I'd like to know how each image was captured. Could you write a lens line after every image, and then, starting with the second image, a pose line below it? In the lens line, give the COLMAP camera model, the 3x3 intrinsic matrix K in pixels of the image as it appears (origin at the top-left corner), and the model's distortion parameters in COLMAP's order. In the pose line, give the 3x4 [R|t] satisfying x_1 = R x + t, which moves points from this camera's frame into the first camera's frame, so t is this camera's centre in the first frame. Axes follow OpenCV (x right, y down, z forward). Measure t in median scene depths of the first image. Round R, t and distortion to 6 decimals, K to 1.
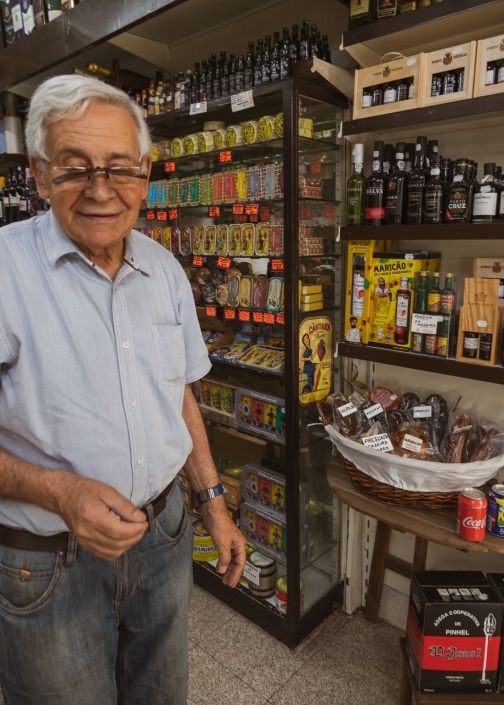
lens RADIAL K [[569.0, 0, 252.4], [0, 569.0, 349.0], [0, 0, 1]] dist [-0.013477, 0.002475]
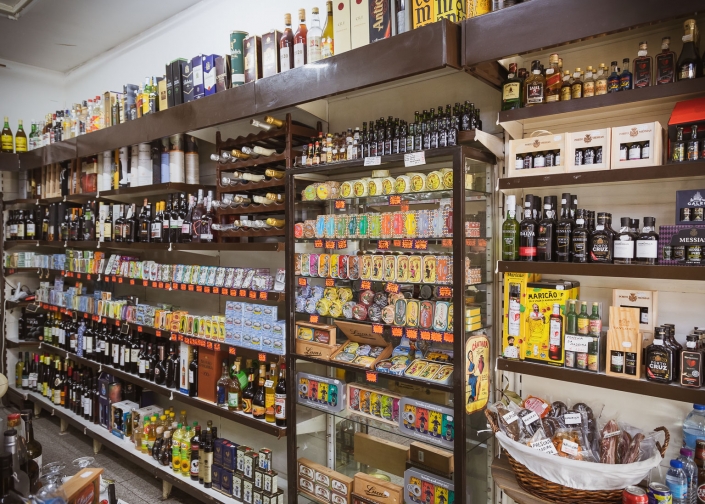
lens RADIAL K [[569.0, 0, 353.2], [0, 569.0, 253.1], [0, 0, 1]] dist [-0.013477, 0.002475]
pose [[0.998633, 0.007716, 0.051700, -0.215719], [0.000980, 0.986109, -0.166097, -0.031522], [-0.052263, 0.165921, 0.984753, -0.175917]]
